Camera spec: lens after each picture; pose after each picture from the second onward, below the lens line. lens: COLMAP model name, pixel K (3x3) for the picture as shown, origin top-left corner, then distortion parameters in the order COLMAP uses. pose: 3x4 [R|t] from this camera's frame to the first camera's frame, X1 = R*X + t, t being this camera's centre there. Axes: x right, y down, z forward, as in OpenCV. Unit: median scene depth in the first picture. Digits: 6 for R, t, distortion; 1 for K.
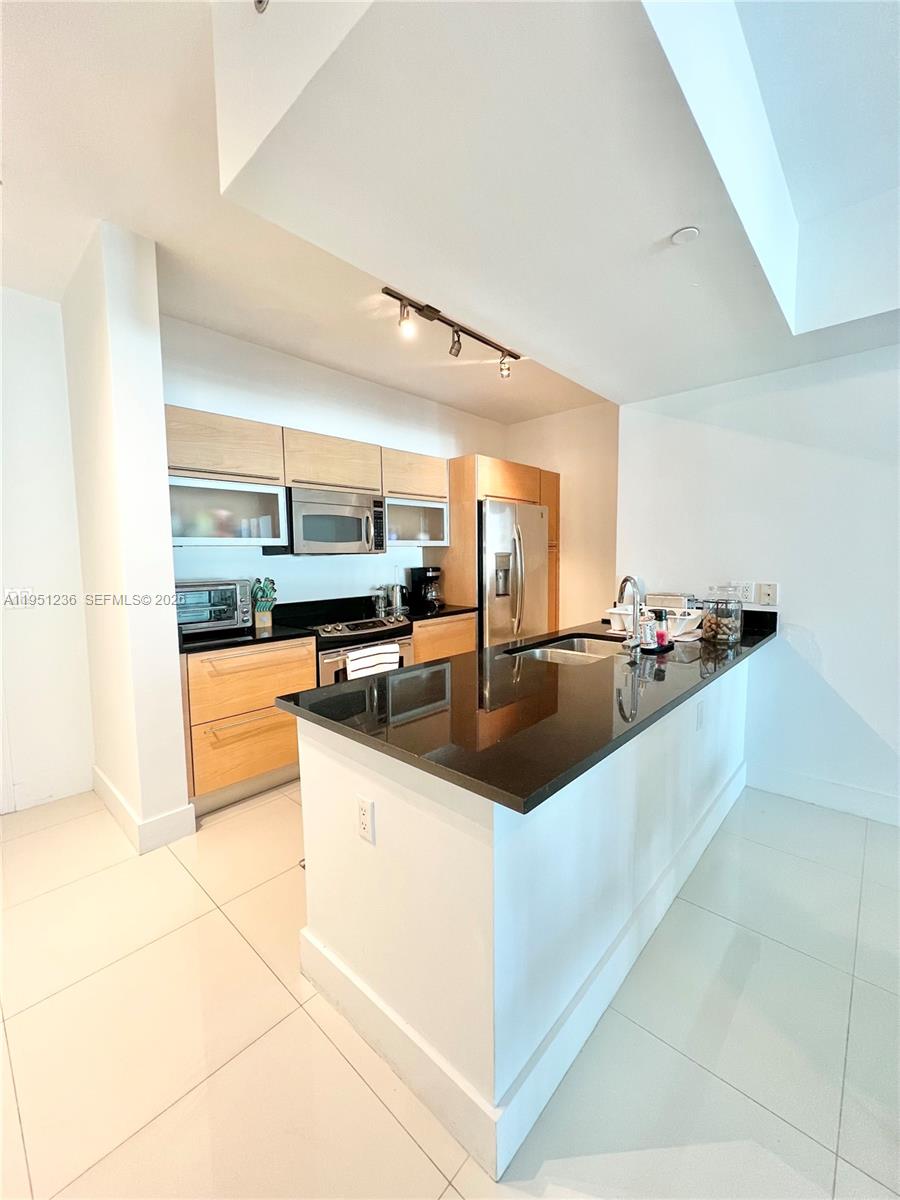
lens RADIAL K [[478.5, 0, 451.9], [0, 478.5, 598.2], [0, 0, 1]] dist [-0.001979, -0.000006]
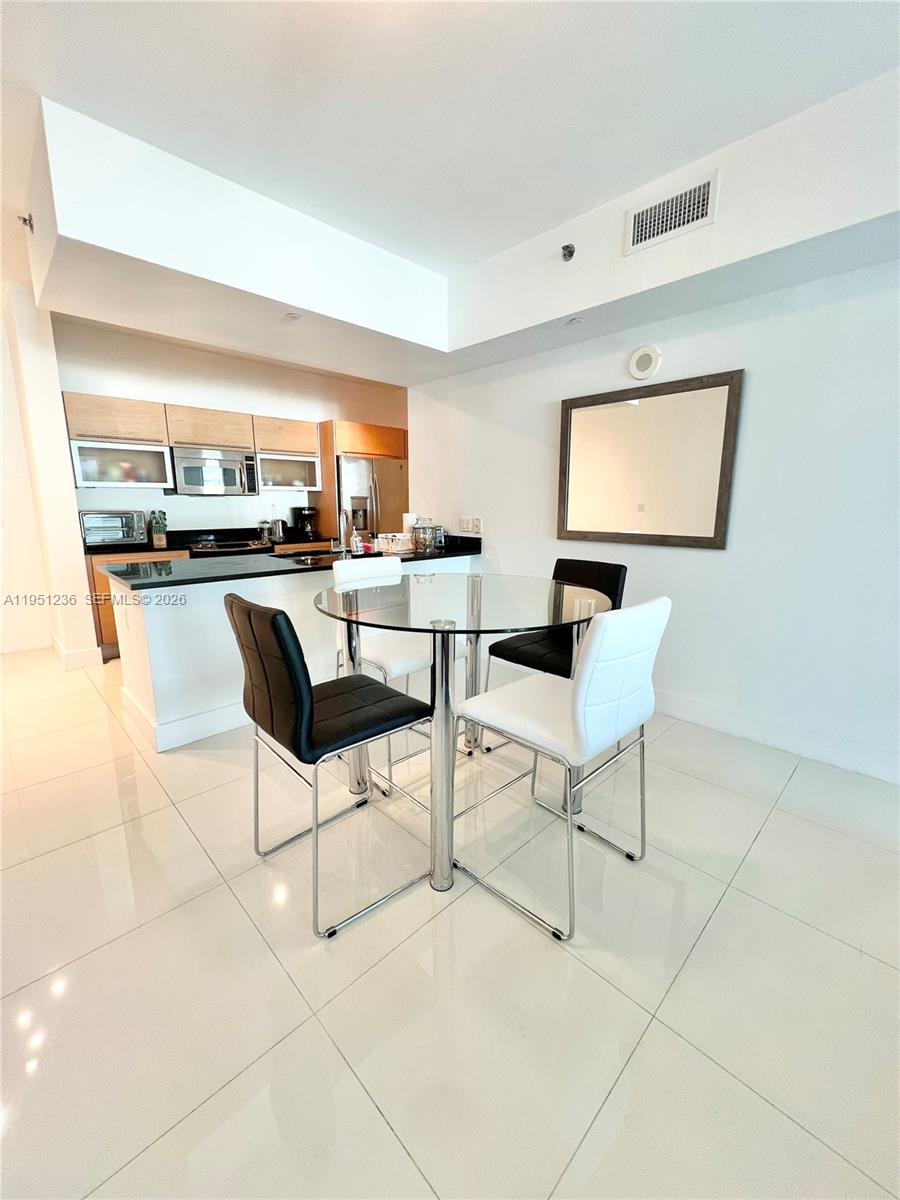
lens RADIAL K [[478.5, 0, 451.9], [0, 478.5, 598.2], [0, 0, 1]] dist [-0.001979, -0.000006]
pose [[0.998520, 0.024176, -0.048722, 0.495331], [-0.018948, 0.994287, 0.105040, 0.045444], [0.050984, -0.103962, 0.993274, -0.368246]]
